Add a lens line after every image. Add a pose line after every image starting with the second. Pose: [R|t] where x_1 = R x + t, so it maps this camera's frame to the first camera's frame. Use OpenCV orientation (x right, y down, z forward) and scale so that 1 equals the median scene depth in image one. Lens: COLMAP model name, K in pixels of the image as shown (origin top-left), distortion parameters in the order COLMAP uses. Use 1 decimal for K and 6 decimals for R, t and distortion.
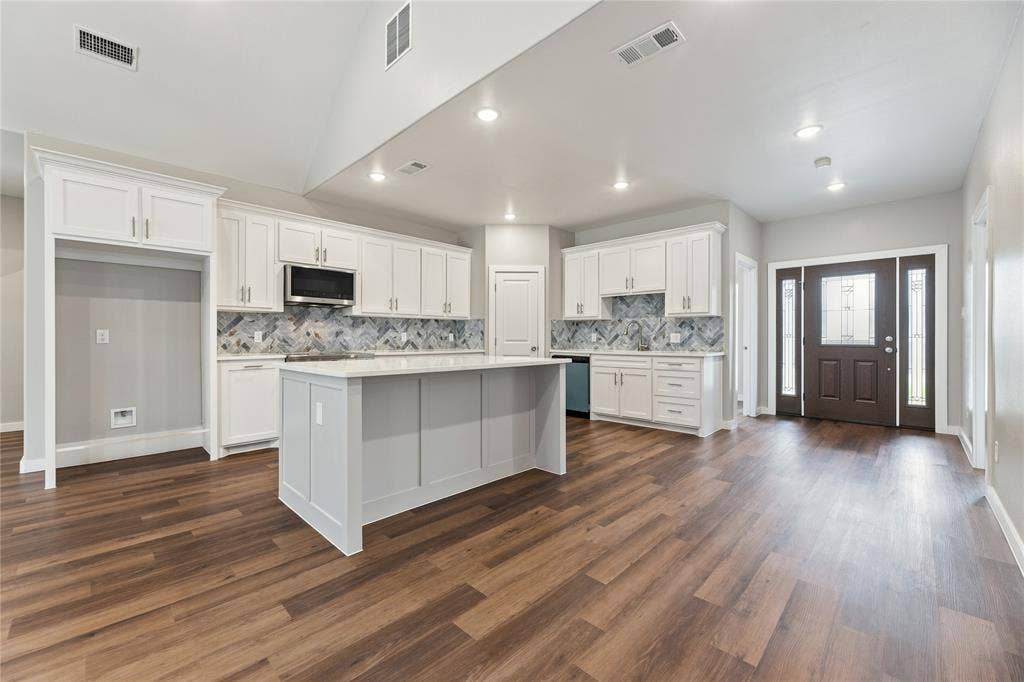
lens RADIAL K [[420.8, 0, 478.7], [0, 420.8, 337.6], [0, 0, 1]] dist [0.005490, -0.001998]
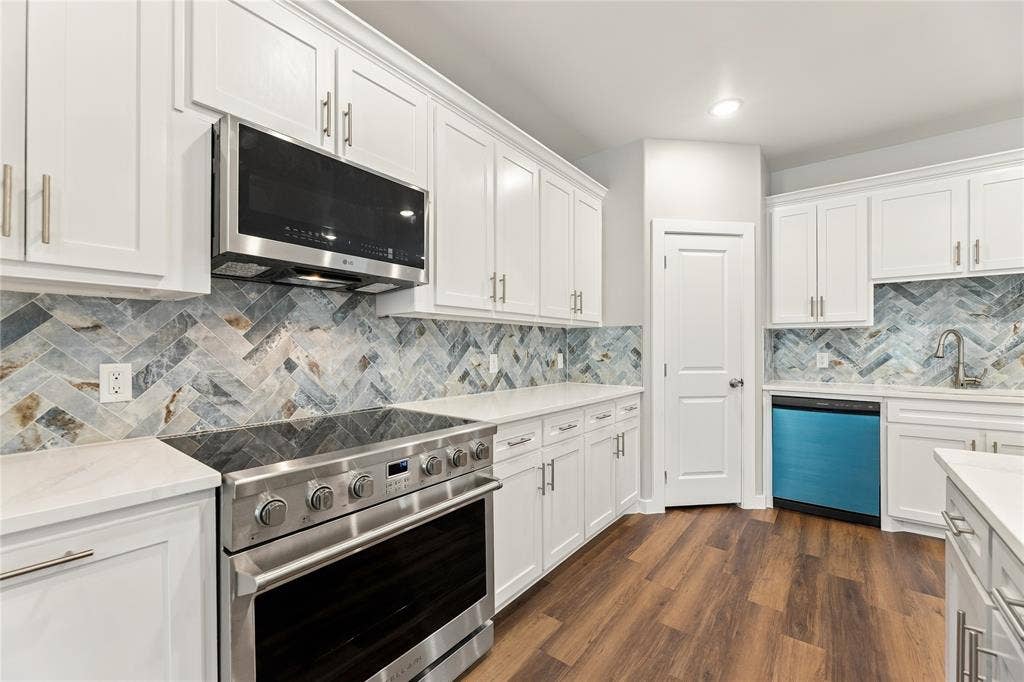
lens RADIAL K [[420.8, 0, 472.7], [0, 420.8, 349.2], [0, 0, 1]] dist [0.005490, -0.001998]
pose [[0.995565, -0.003064, 0.094023, -0.247658], [0.002885, 0.999994, 0.002040, -0.018958], [-0.094029, -0.001760, 0.995568, 0.552381]]
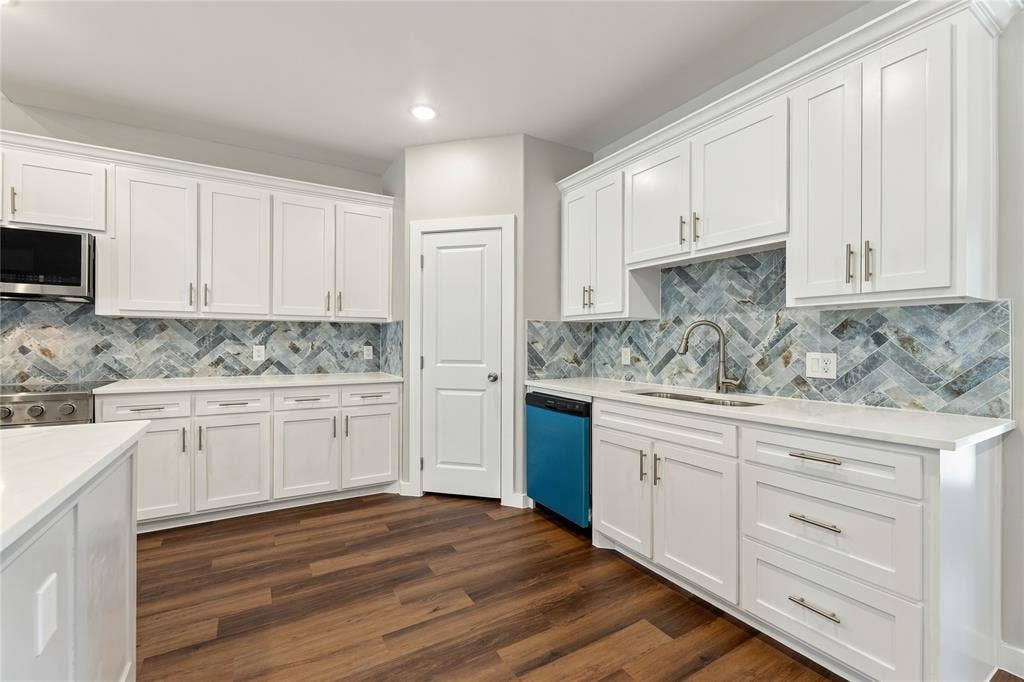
lens RADIAL K [[420.8, 0, 477.7], [0, 420.8, 339.3], [0, 0, 1]] dist [0.005490, -0.001998]
pose [[0.963612, 0.000626, -0.267303, 0.263745], [-0.002875, 0.999964, -0.008021, -0.017217], [0.267288, 0.008498, 0.963579, 0.538967]]
